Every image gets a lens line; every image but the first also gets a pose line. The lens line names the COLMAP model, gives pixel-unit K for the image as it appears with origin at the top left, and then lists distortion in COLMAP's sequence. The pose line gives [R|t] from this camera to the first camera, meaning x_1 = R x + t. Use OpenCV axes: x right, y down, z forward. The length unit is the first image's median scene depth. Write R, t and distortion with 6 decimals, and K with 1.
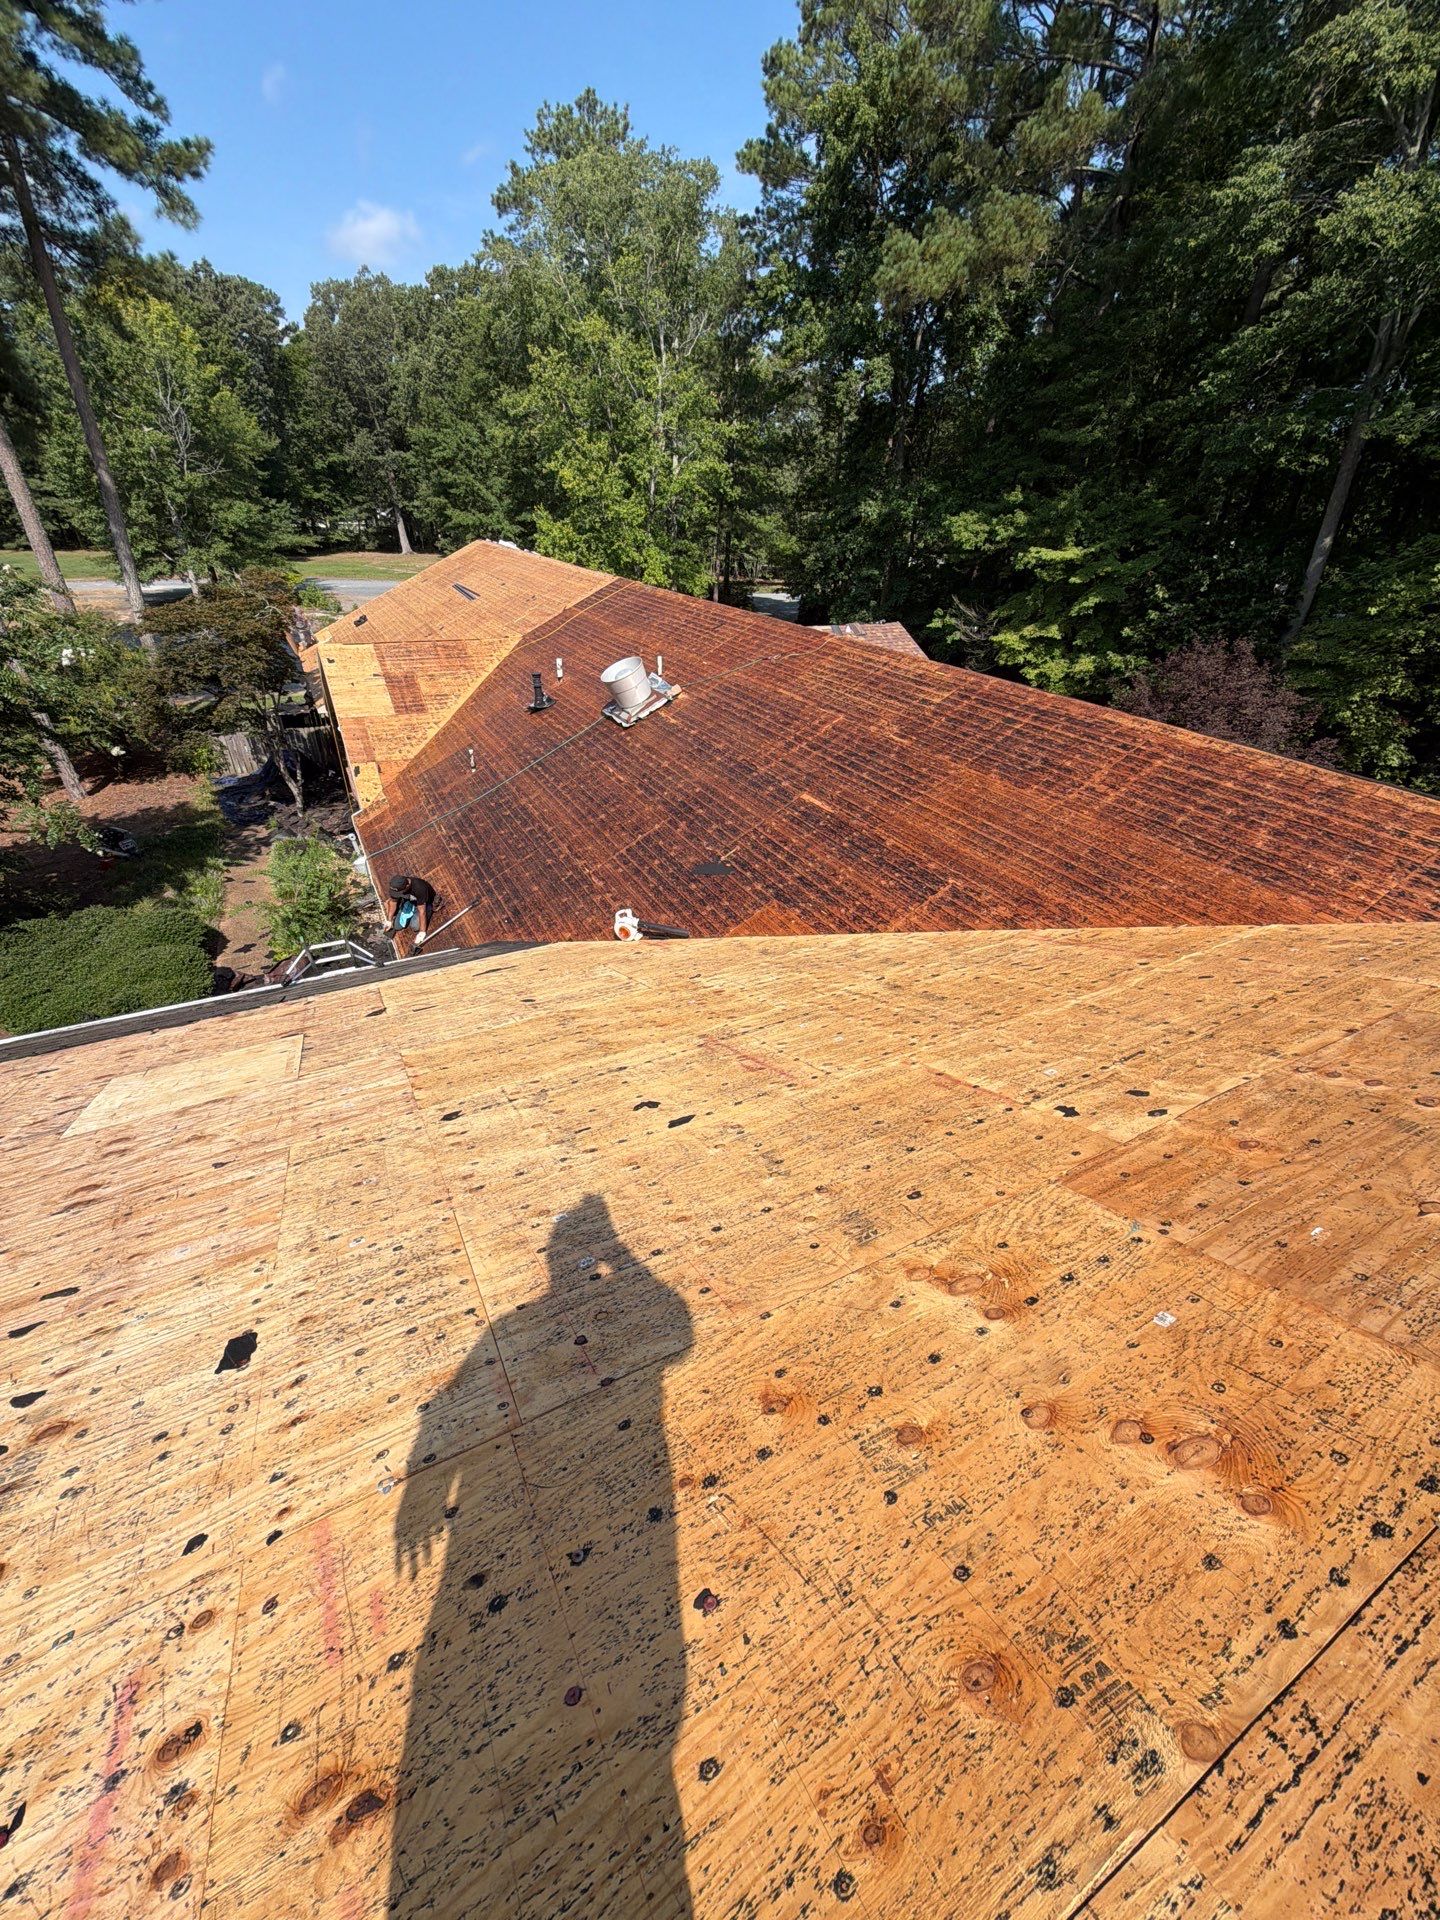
lens RADIAL K [[758.8, 0, 726.8], [0, 758.8, 955.1], [0, 0, 1]] dist [0.001631, 0.000211]
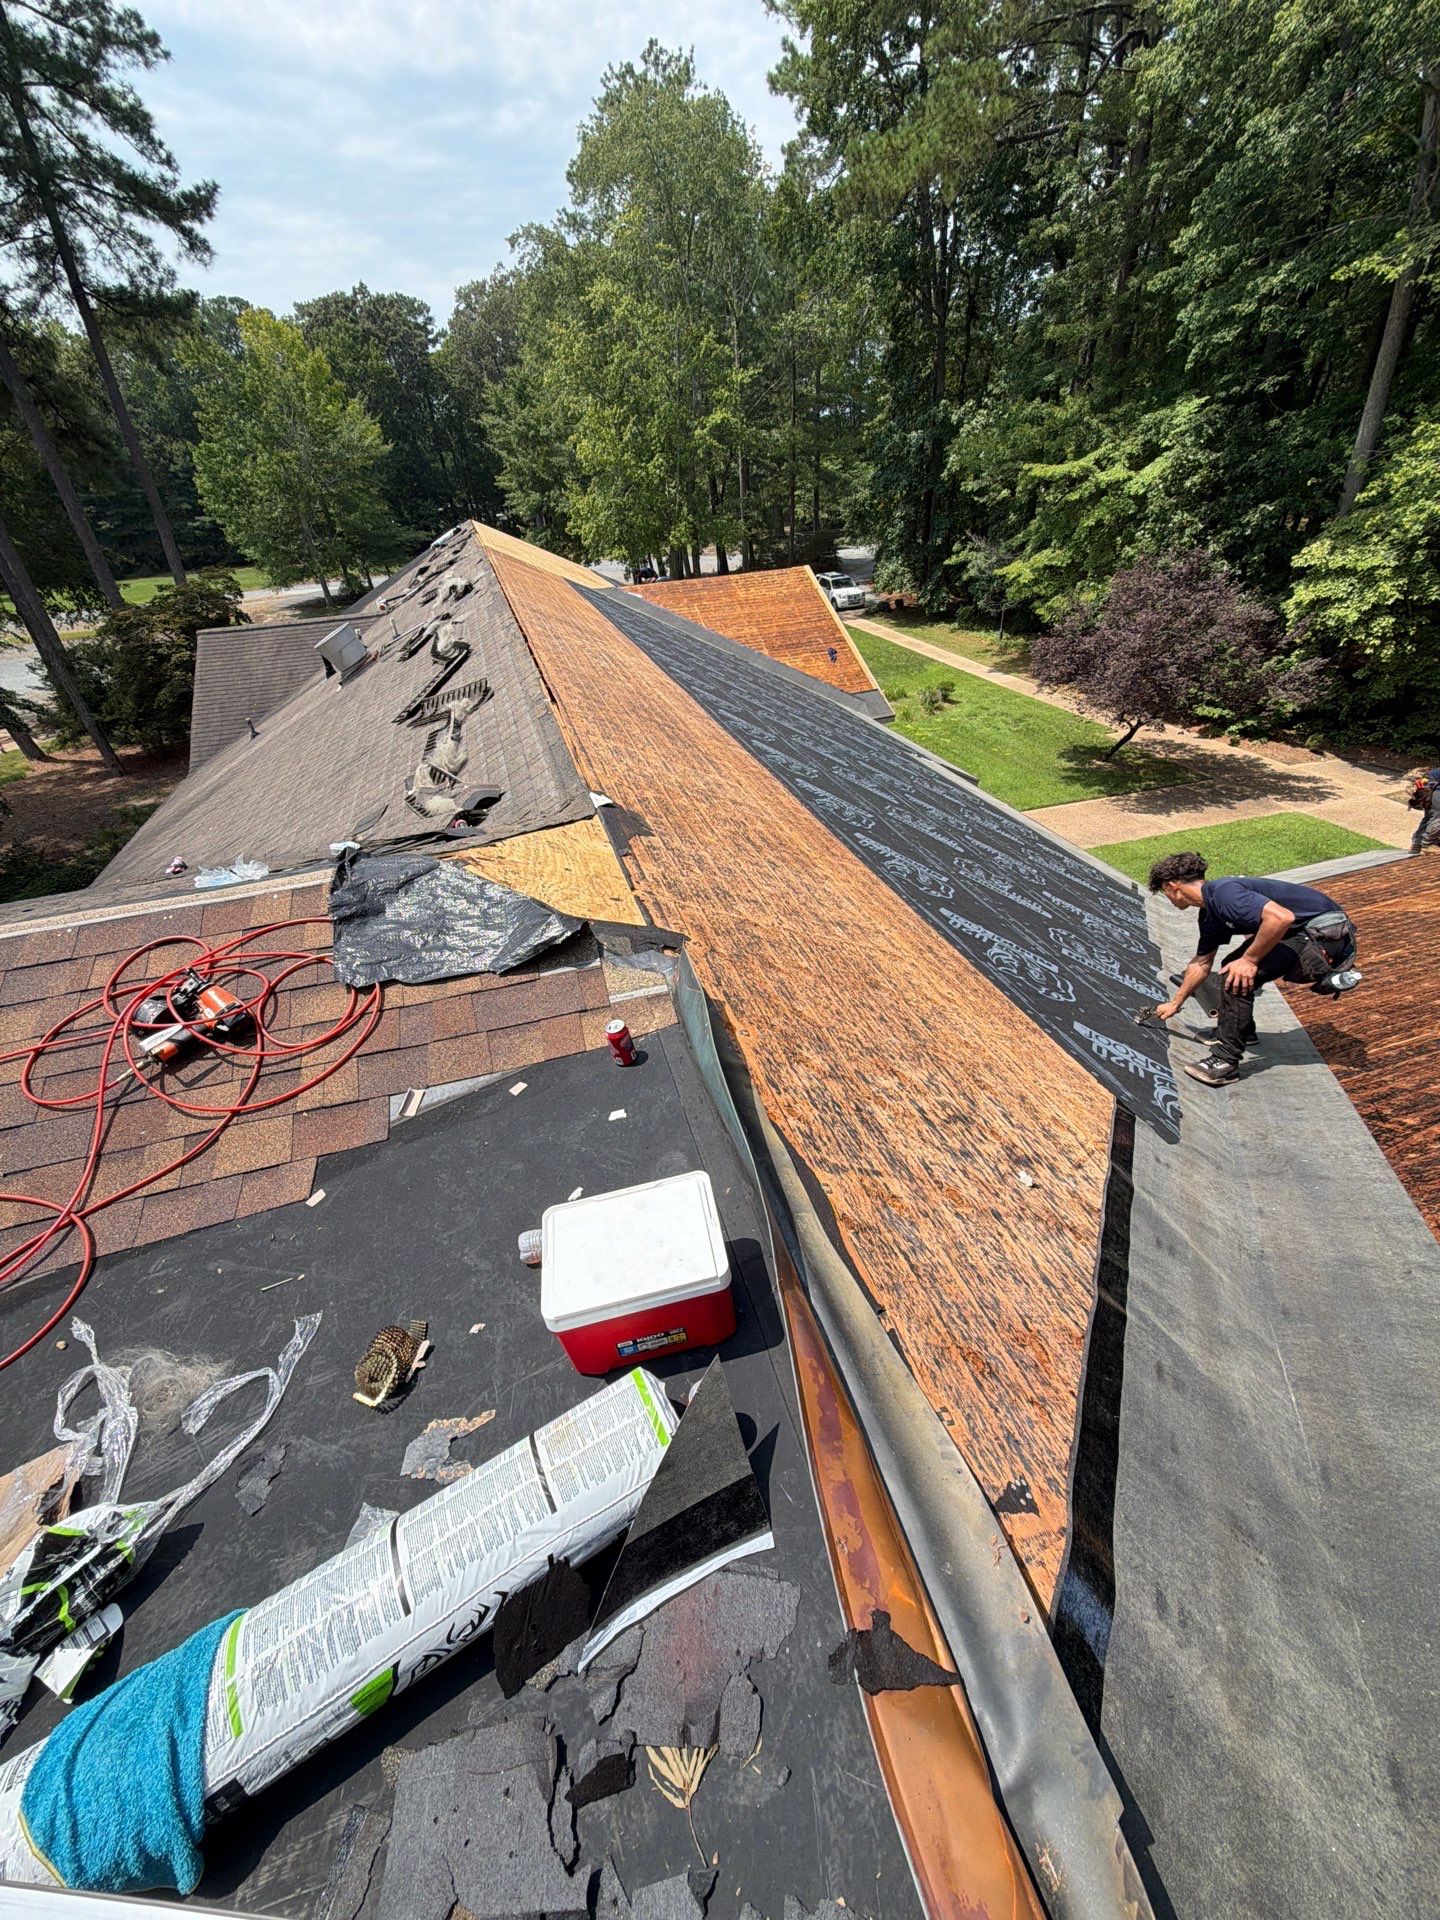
lens RADIAL K [[758.8, 0, 718.5], [0, 758.8, 952.2], [0, 0, 1]] dist [0.004647, -0.000435]
pose [[0.973976, 0.024259, -0.225351, 0.227050], [-0.015779, 0.999101, 0.039356, 0.004644], [0.226103, -0.034776, 0.973483, 0.024827]]
